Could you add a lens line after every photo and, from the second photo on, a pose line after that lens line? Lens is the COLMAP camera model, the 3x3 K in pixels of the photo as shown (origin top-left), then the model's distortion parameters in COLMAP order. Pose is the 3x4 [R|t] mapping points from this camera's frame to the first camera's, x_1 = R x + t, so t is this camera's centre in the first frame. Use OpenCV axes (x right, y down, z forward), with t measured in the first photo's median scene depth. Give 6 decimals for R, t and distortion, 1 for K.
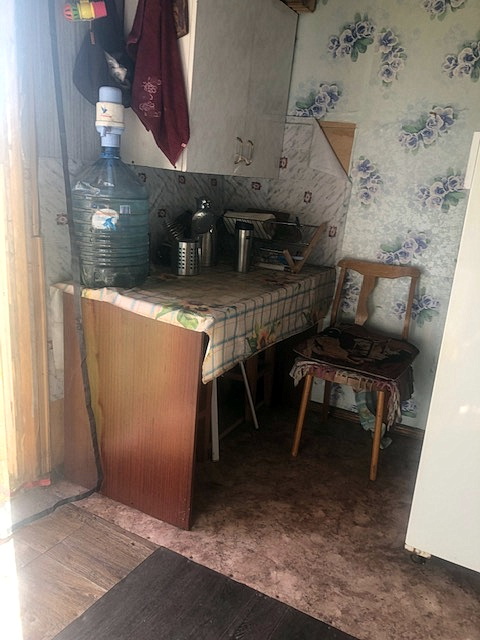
lens RADIAL K [[511.8, 0, 239.5], [0, 511.8, 322.8], [0, 0, 1]] dist [0.006722, -0.012431]
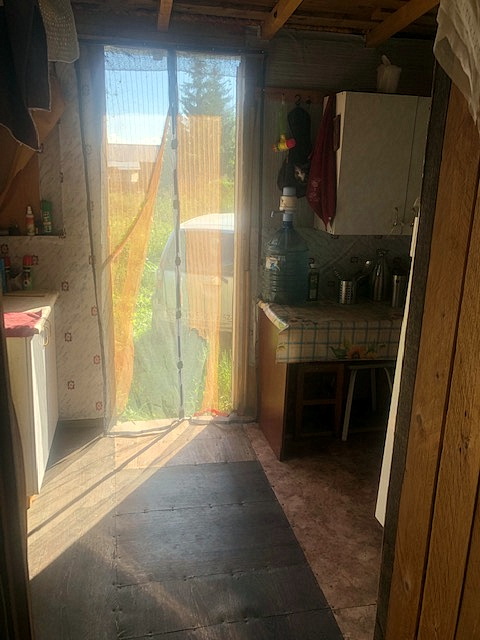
lens RADIAL K [[511.8, 0, 240.9], [0, 511.8, 319.0], [0, 0, 1]] dist [0.006722, -0.012431]
pose [[0.649835, 0.130120, -0.748854, 0.954650], [-0.181656, 0.983273, 0.013216, -0.021904], [0.738048, 0.127446, 0.662603, -0.186023]]
